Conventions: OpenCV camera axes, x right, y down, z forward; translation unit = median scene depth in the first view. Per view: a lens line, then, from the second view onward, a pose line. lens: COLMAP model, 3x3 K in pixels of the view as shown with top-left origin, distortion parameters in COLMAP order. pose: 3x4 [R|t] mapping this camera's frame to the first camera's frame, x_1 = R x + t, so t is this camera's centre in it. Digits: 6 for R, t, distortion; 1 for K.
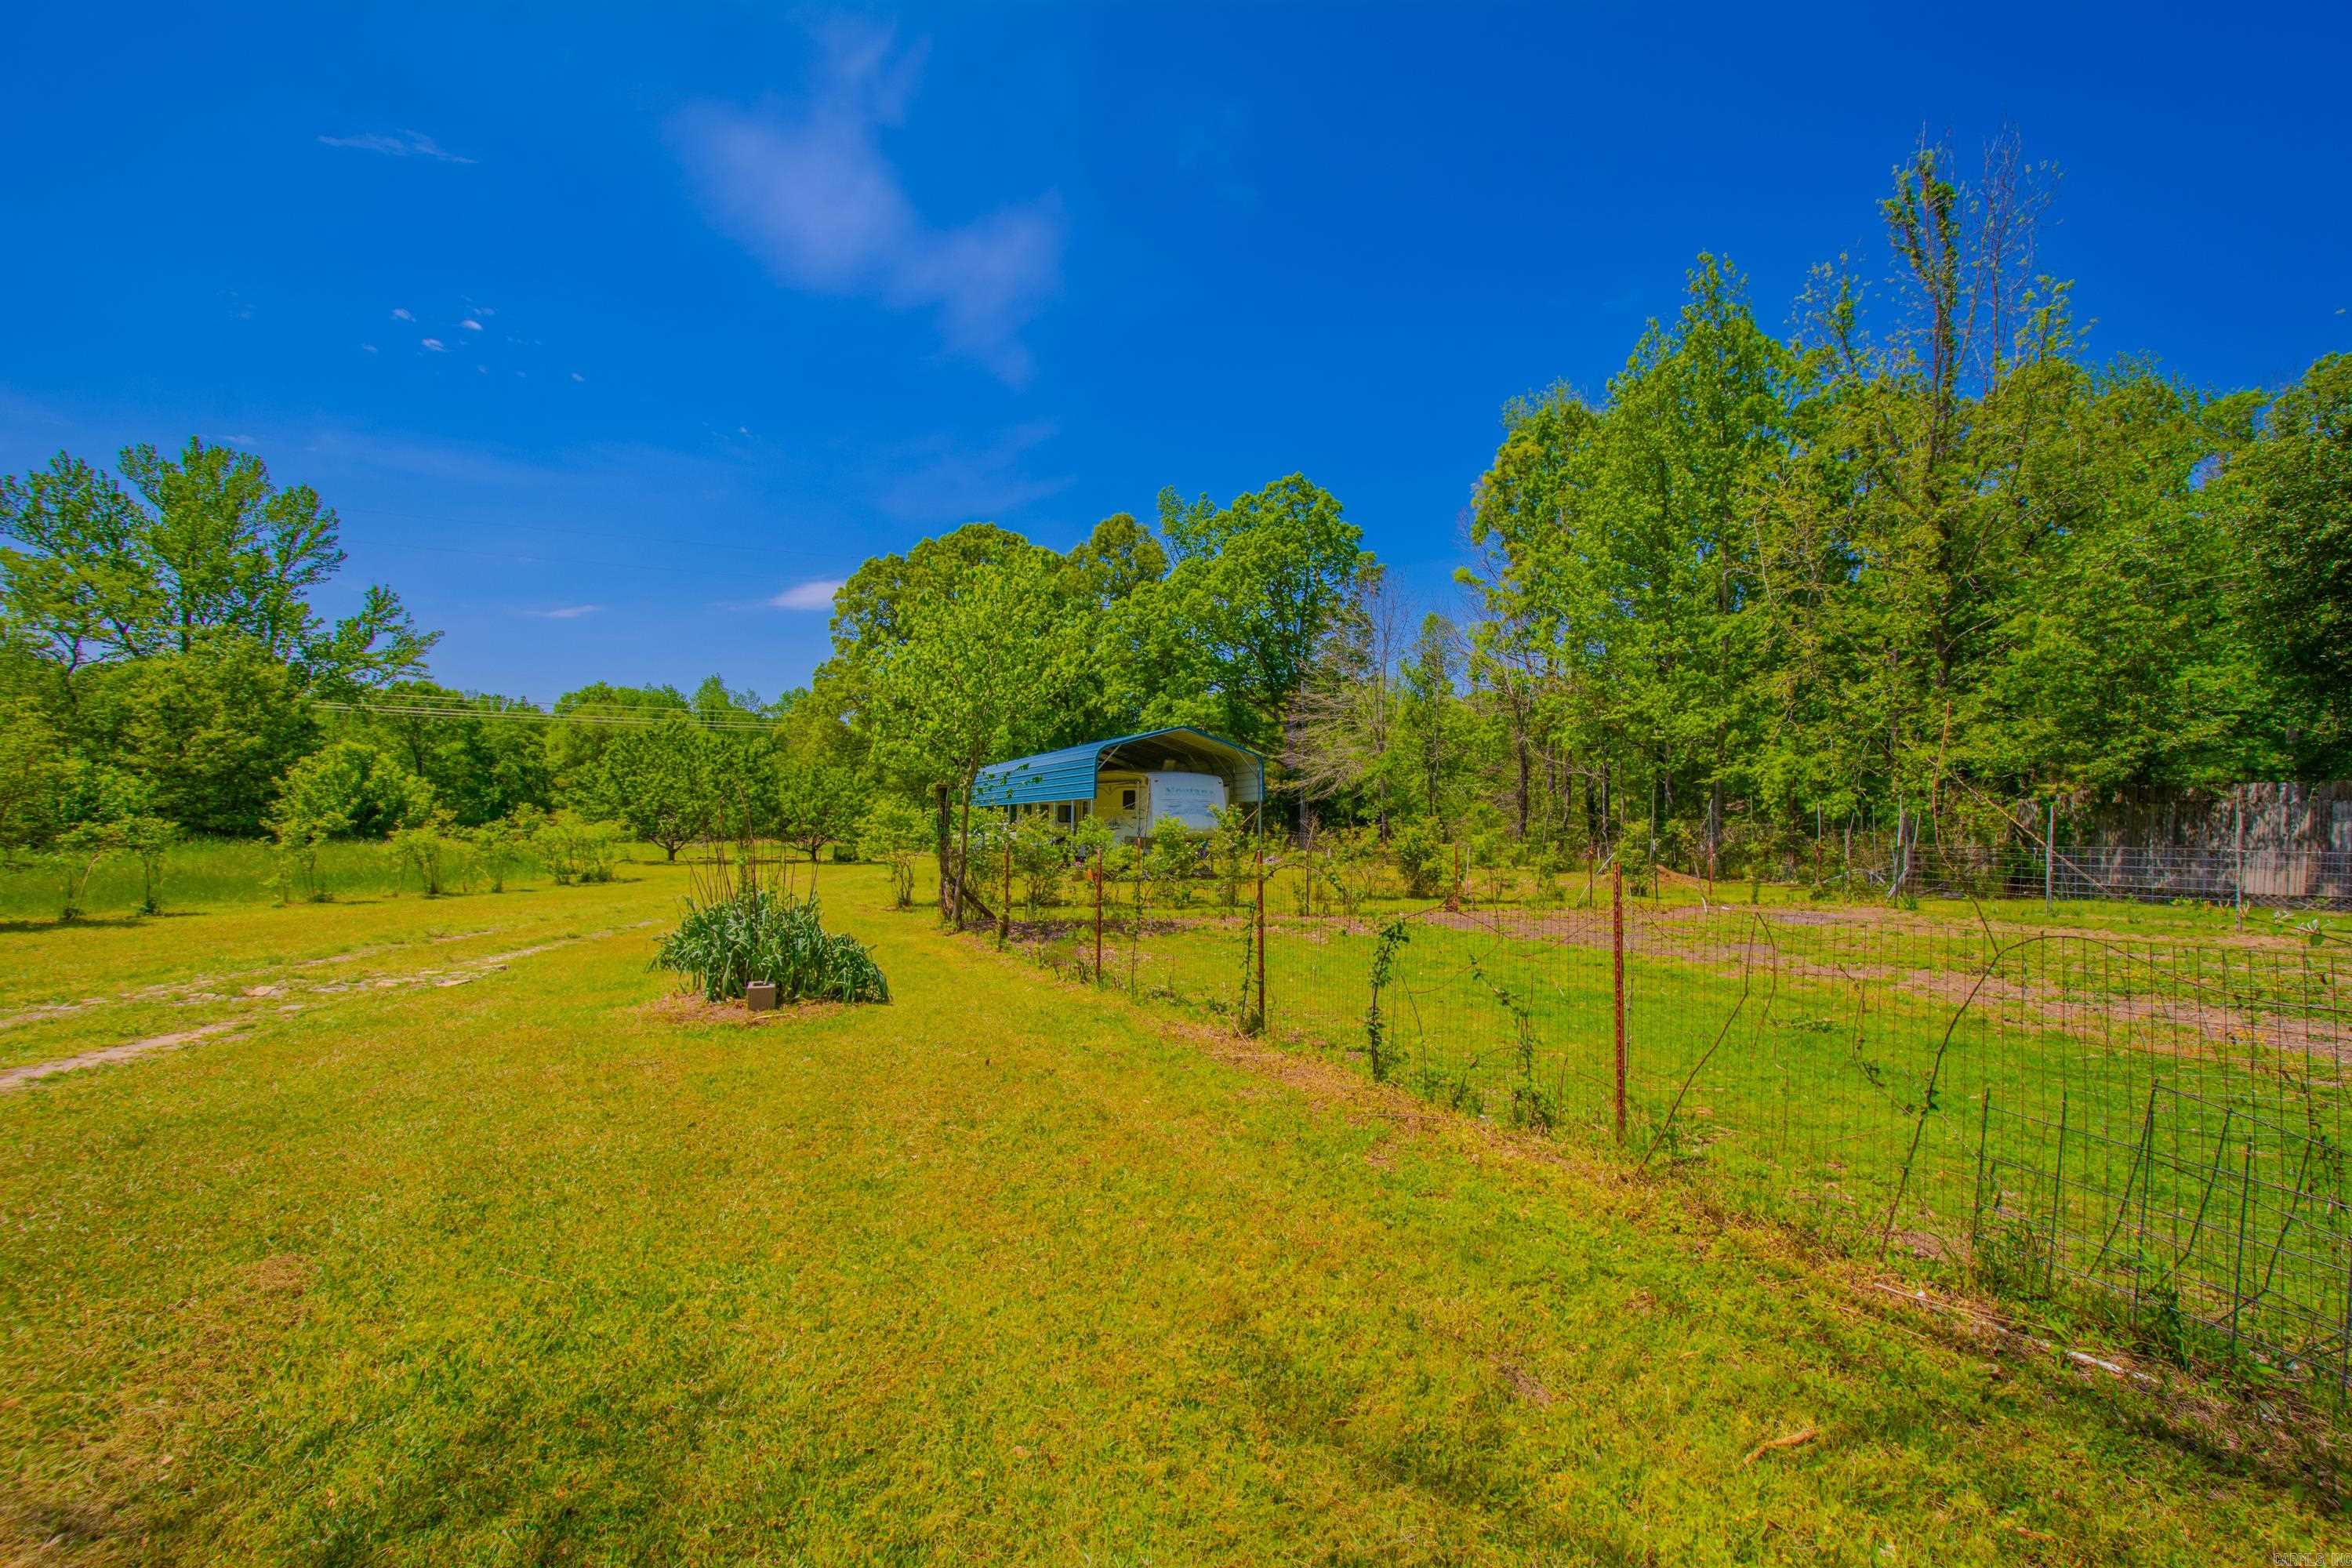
lens RADIAL K [[1058.0, 0, 1174.1], [0, 1058.0, 810.2], [0, 0, 1]] dist [0.001189, -0.000084]
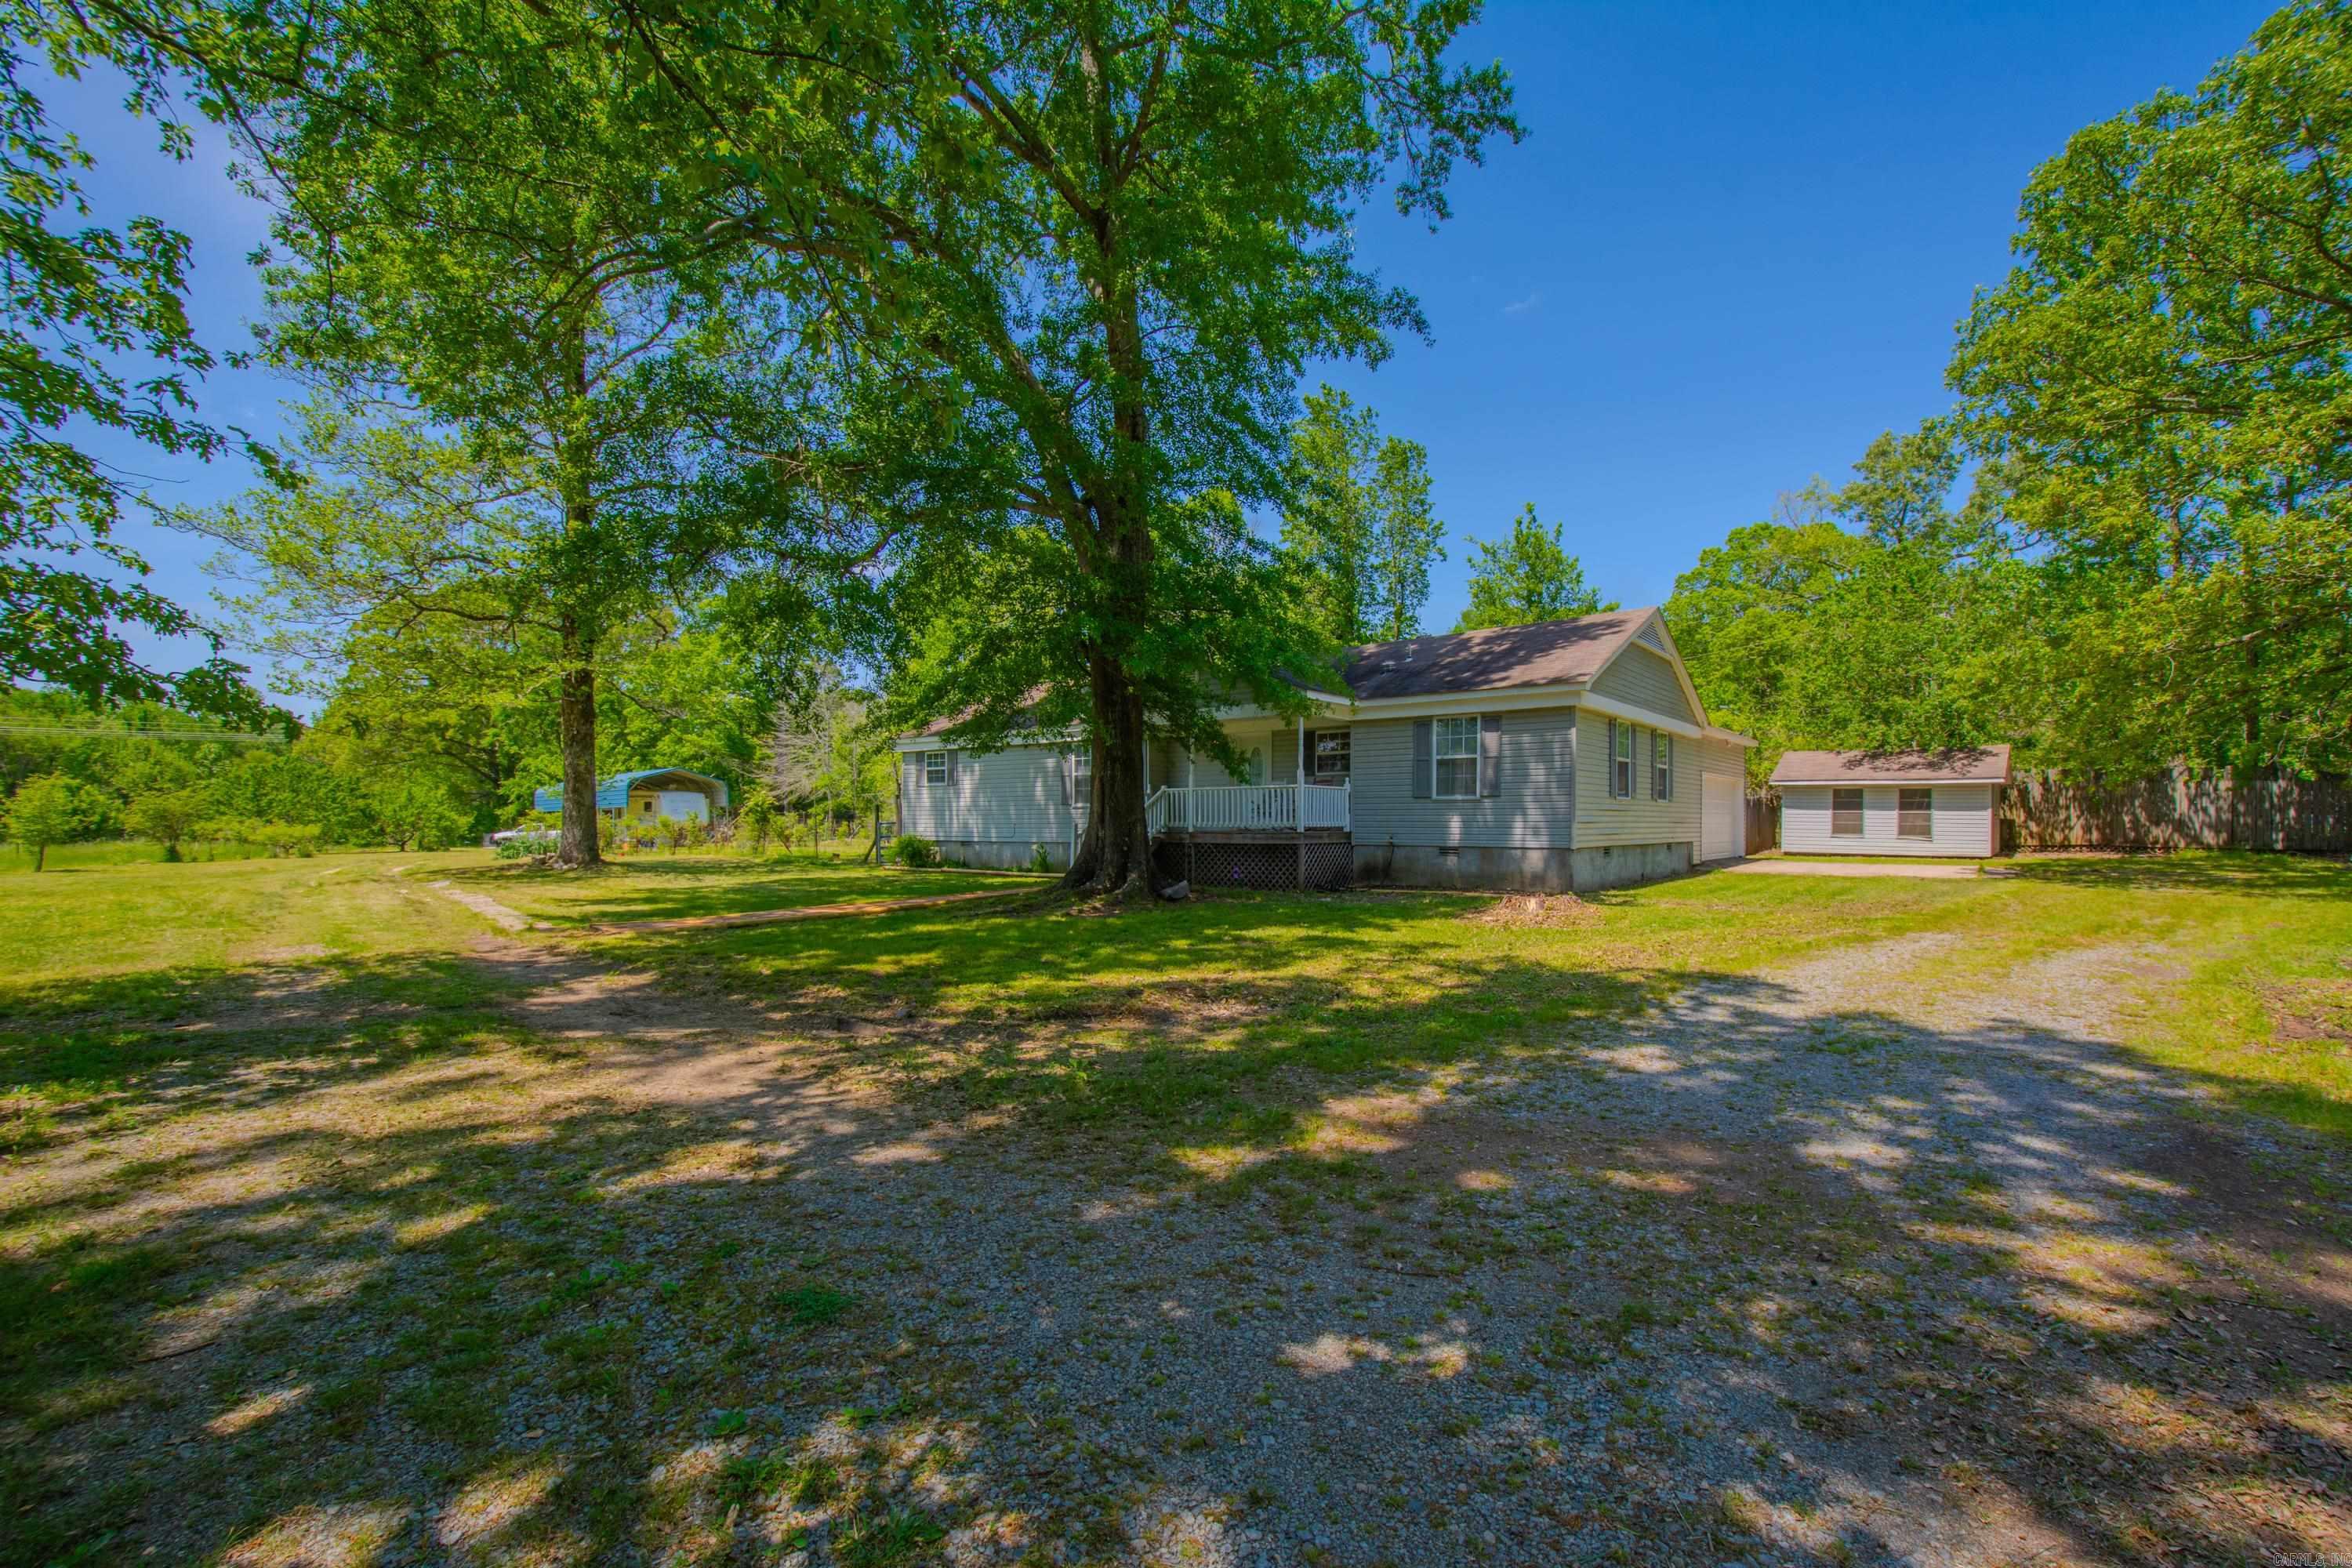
lens RADIAL K [[1010.2, 0, 1180.3], [0, 1010.2, 818.3], [0, 0, 1]] dist [0.018641, -0.012826]
pose [[0.906901, -0.022692, 0.420733, 0.035699], [0.017767, 0.999720, 0.015622, -0.000652], [-0.420970, -0.006693, 0.907050, -0.649923]]
